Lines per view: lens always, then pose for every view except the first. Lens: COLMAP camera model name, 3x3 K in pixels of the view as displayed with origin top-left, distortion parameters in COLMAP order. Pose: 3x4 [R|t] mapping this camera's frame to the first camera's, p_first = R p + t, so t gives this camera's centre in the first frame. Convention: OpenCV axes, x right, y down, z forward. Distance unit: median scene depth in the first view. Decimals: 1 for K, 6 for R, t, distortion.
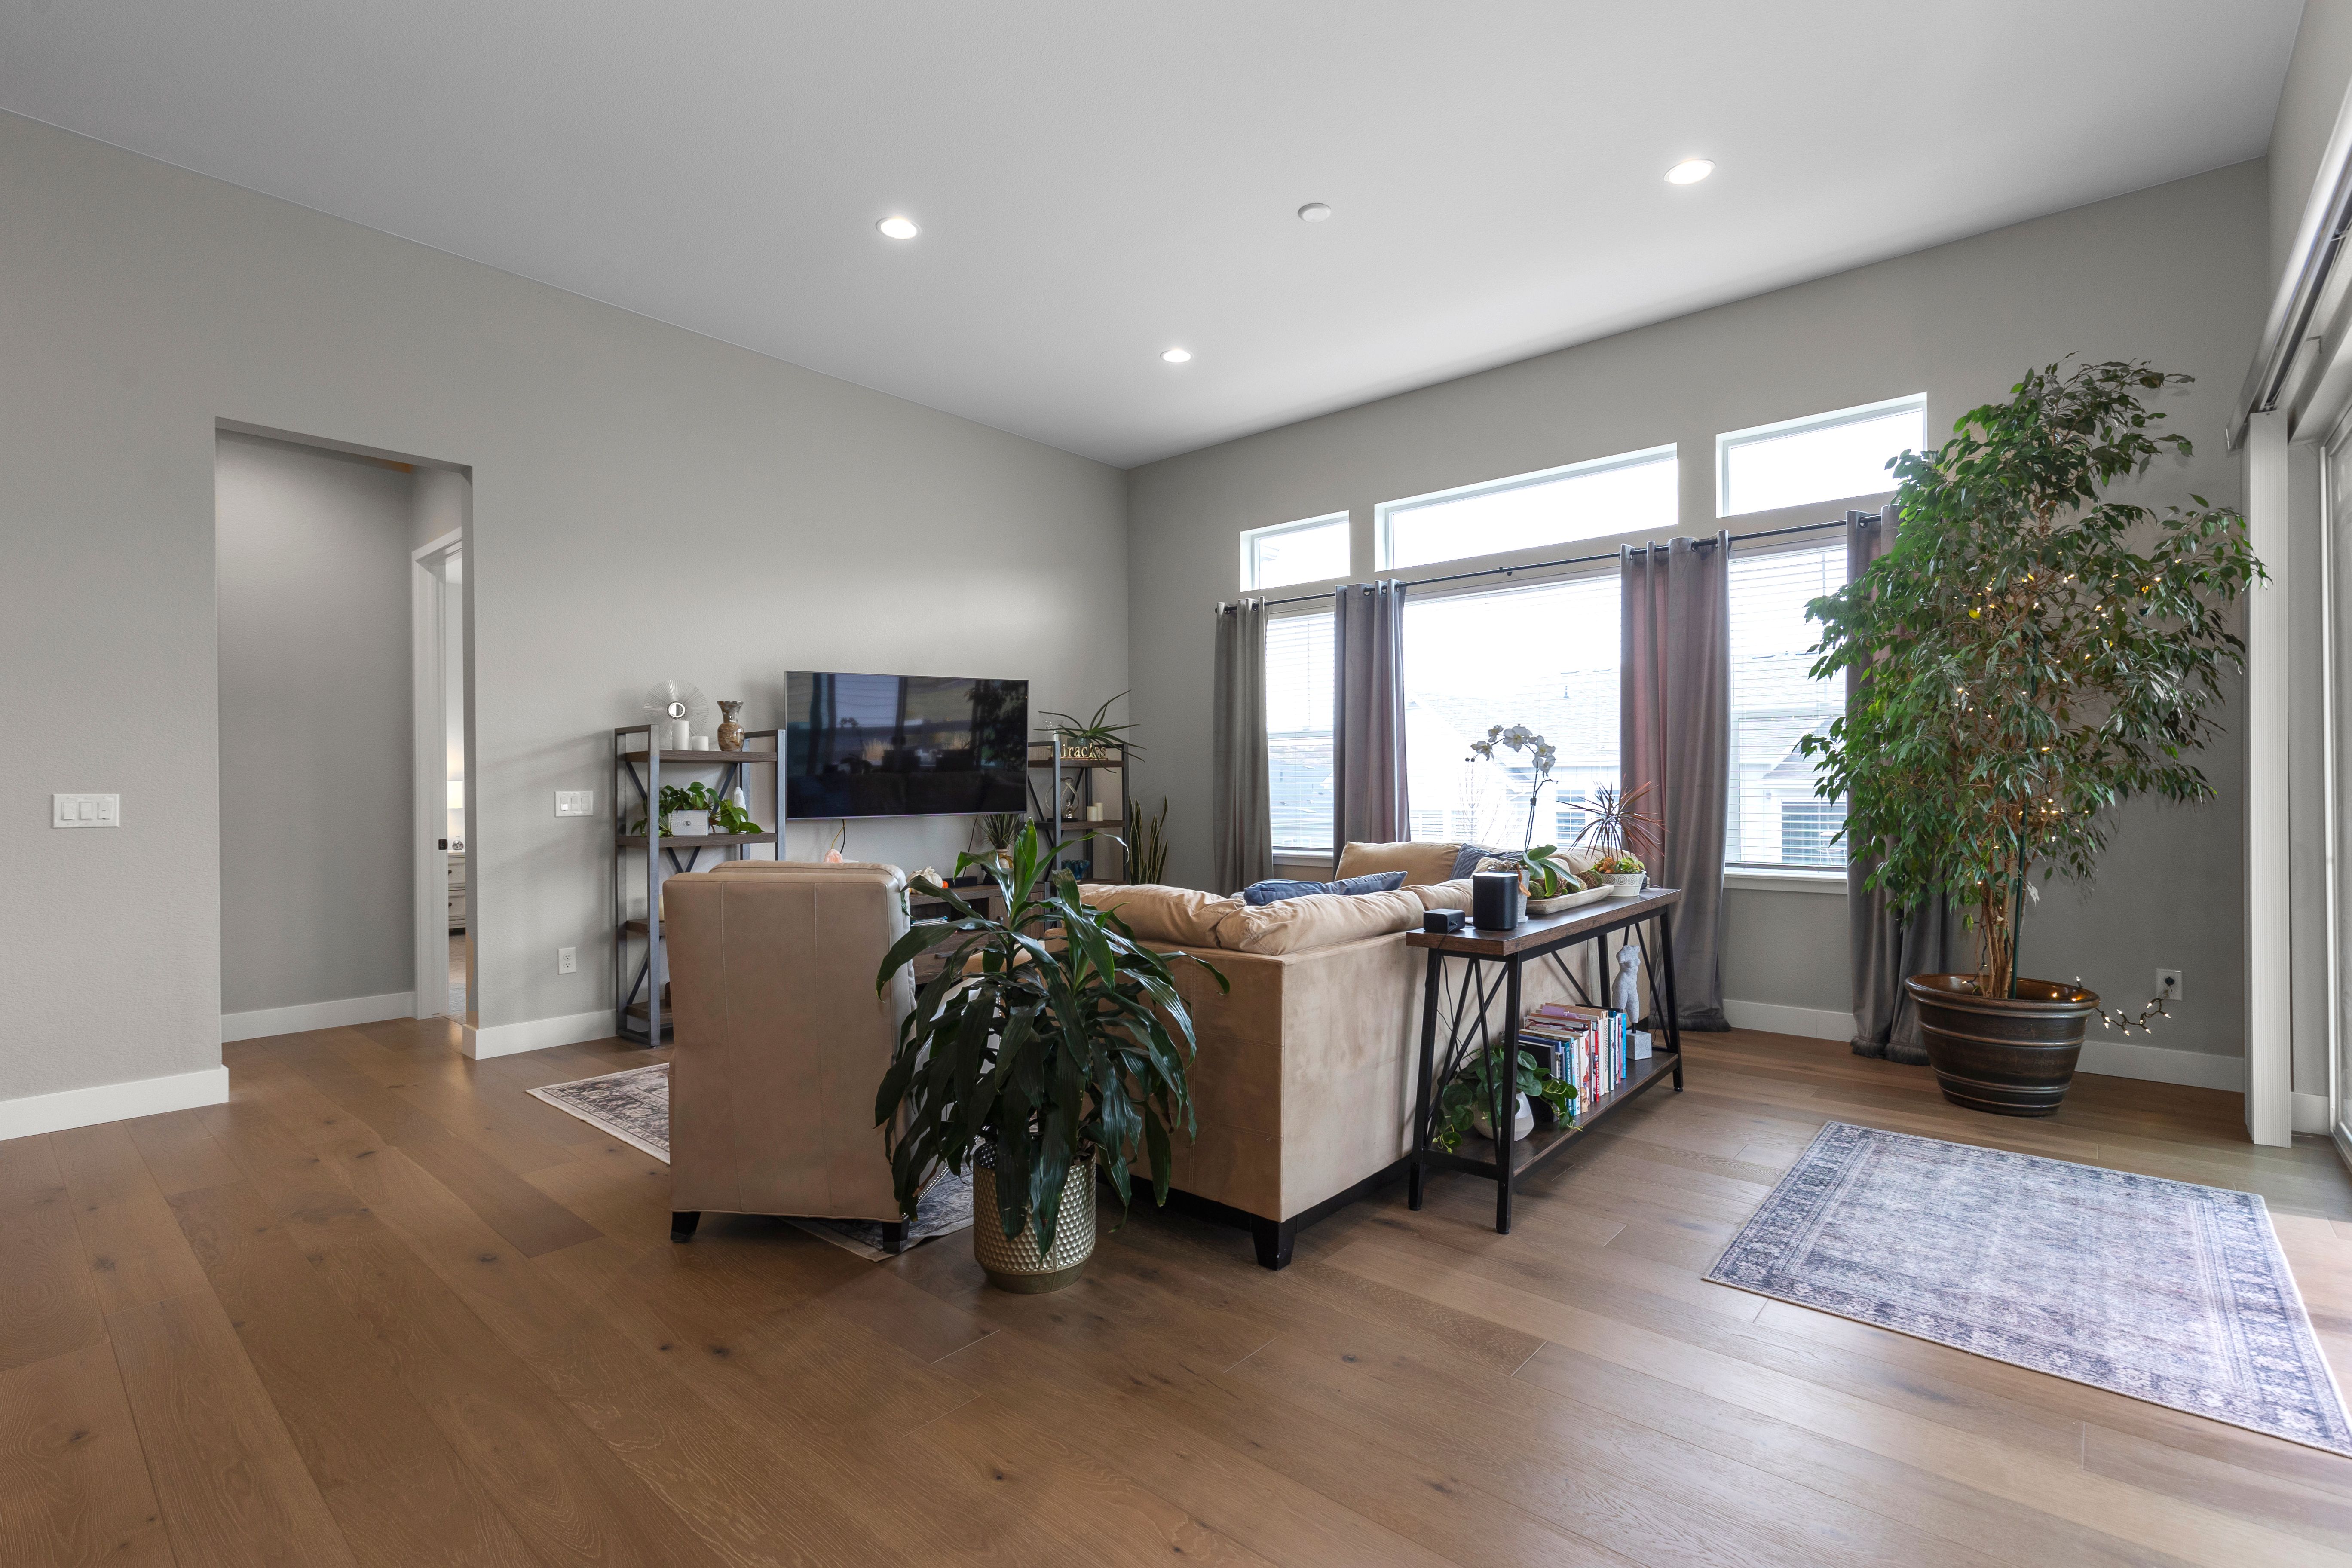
lens RADIAL K [[1071.3, 0, 1169.8], [0, 1071.3, 780.4], [0, 0, 1]] dist [0.003308, -0.000146]
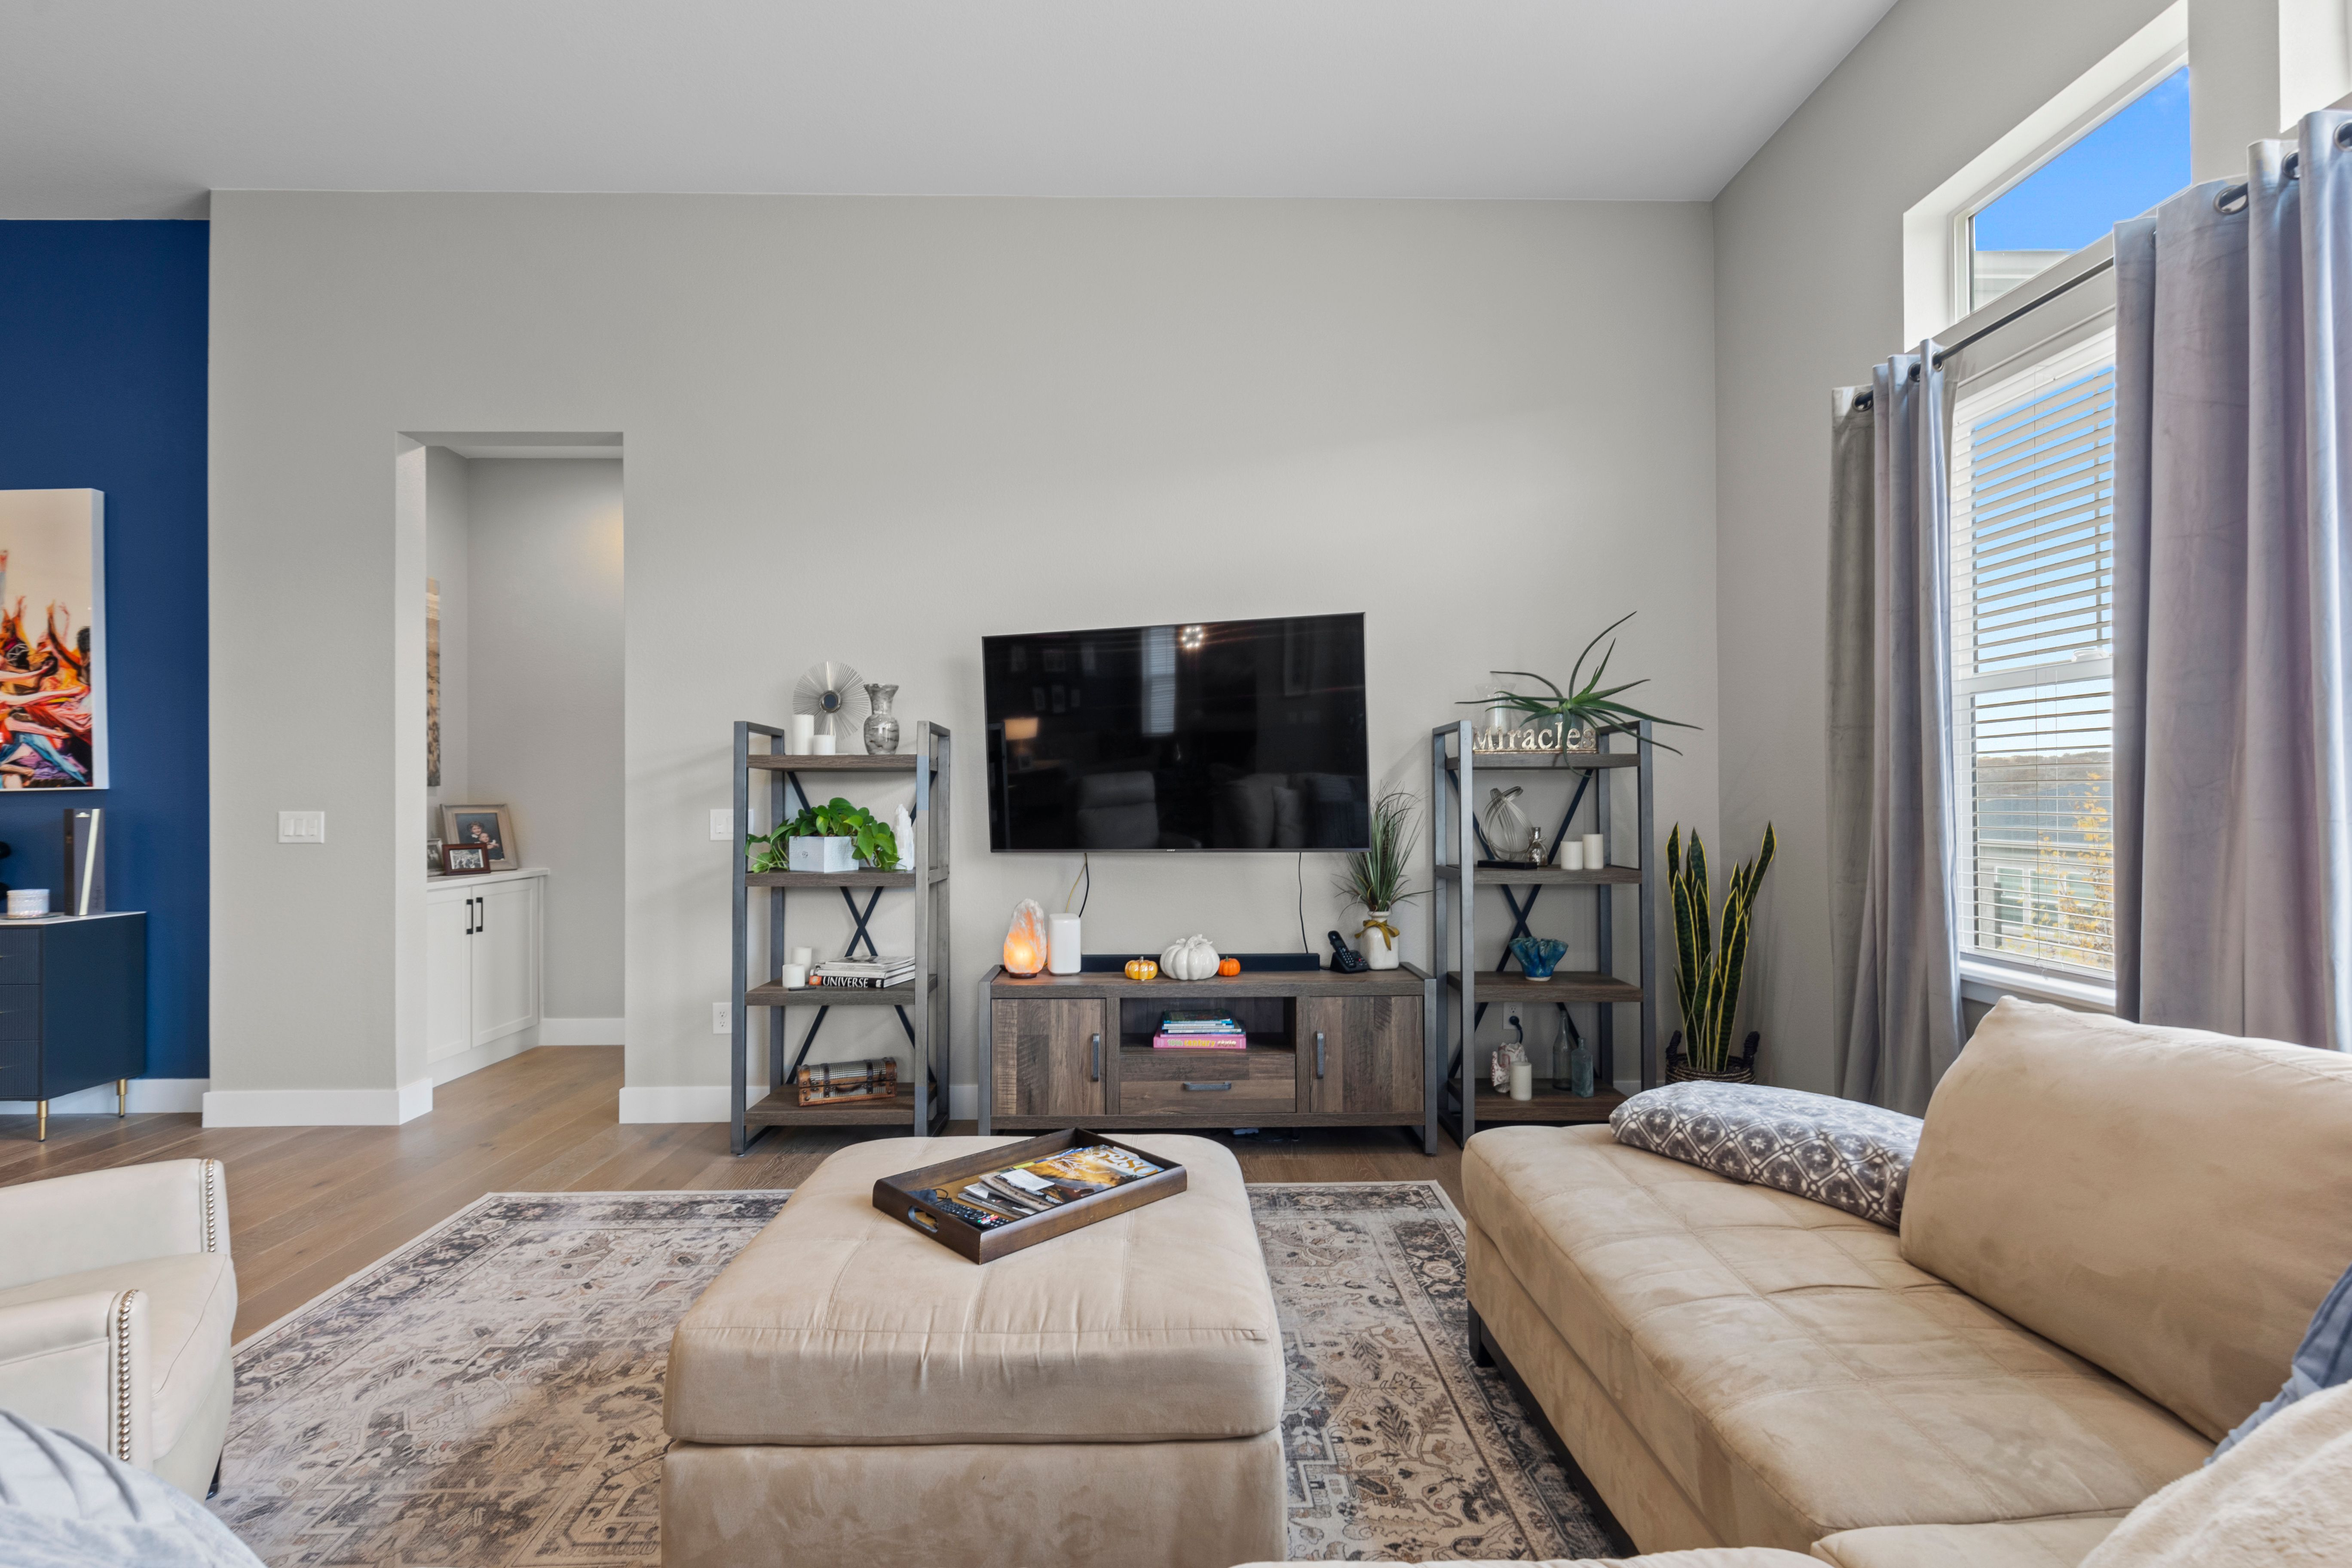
lens RADIAL K [[1071.3, 0, 1179.9], [0, 1071.3, 791.2], [0, 0, 1]] dist [0.003308, -0.000146]
pose [[0.673554, -0.002724, -0.739133, 0.274360], [0.004530, 0.999990, 0.000443, -0.002969], [0.739124, -0.003647, 0.673559, 0.719435]]
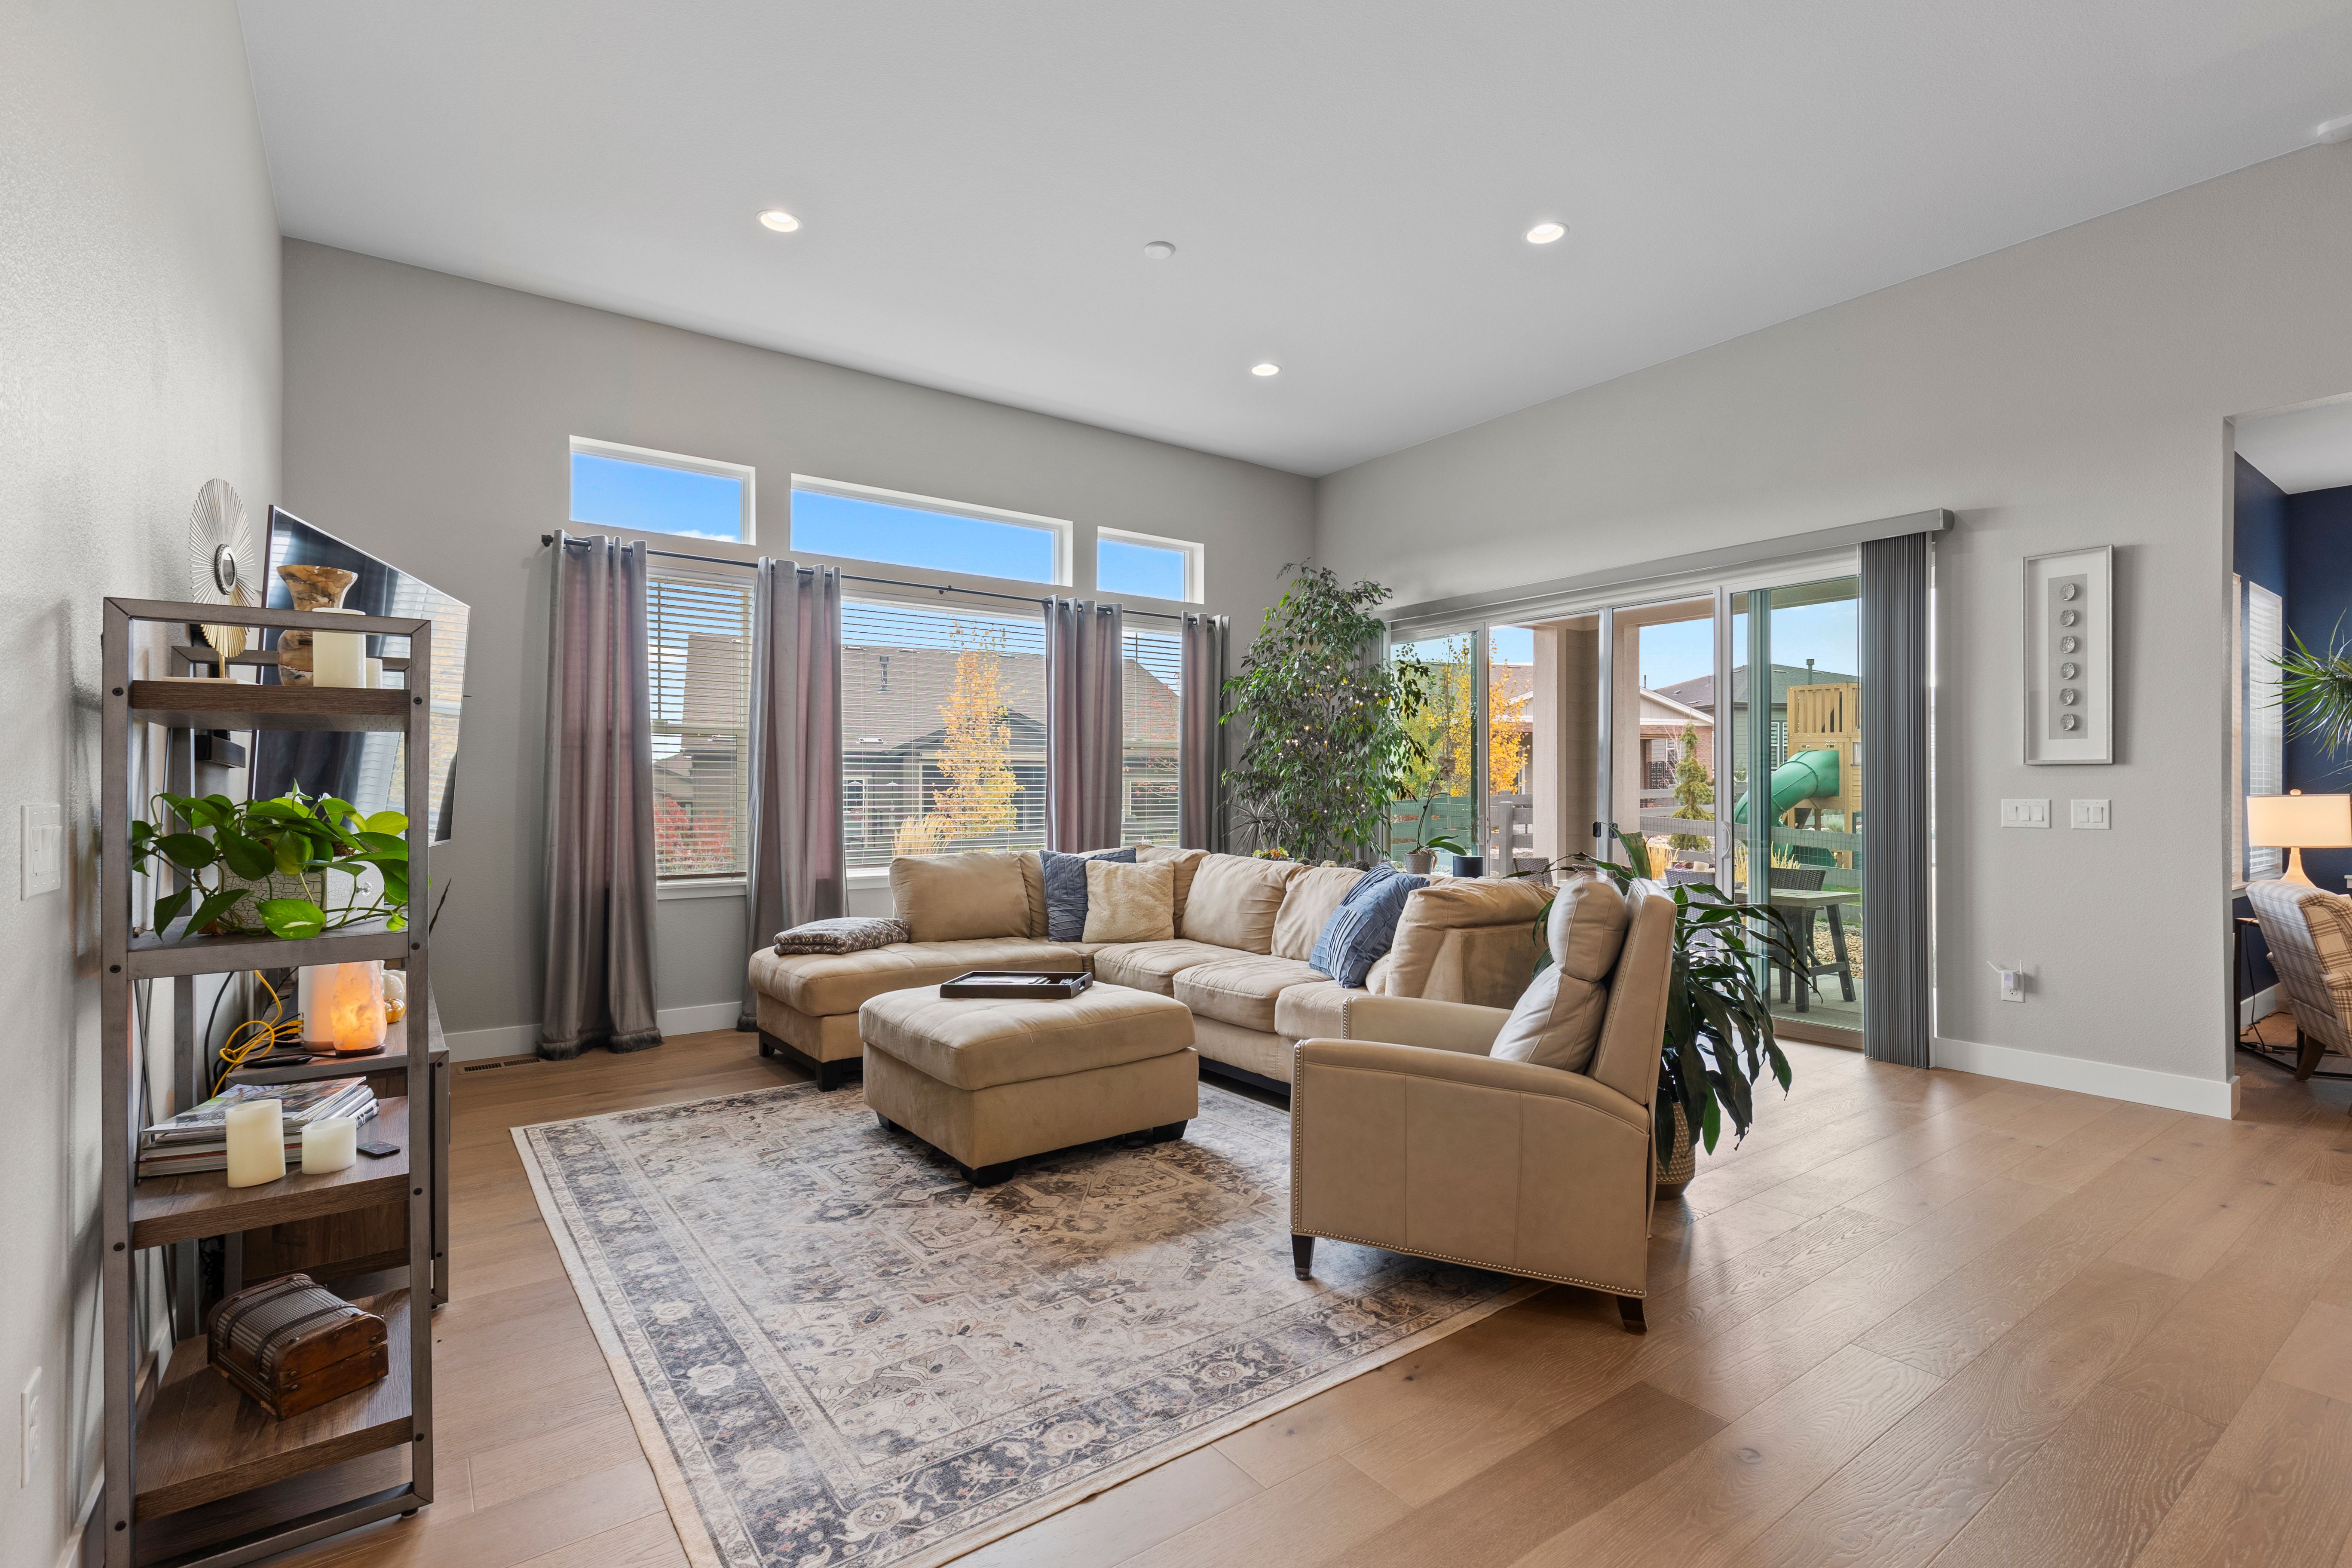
lens RADIAL K [[1071.3, 0, 1173.6], [0, 1071.3, 790.5], [0, 0, 1]] dist [0.003308, -0.000146]
pose [[0.218555, 0.010386, 0.975769, -0.775740], [-0.005535, 0.999940, -0.009404, 0.008889], [-0.975809, -0.003345, 0.218599, 0.667525]]
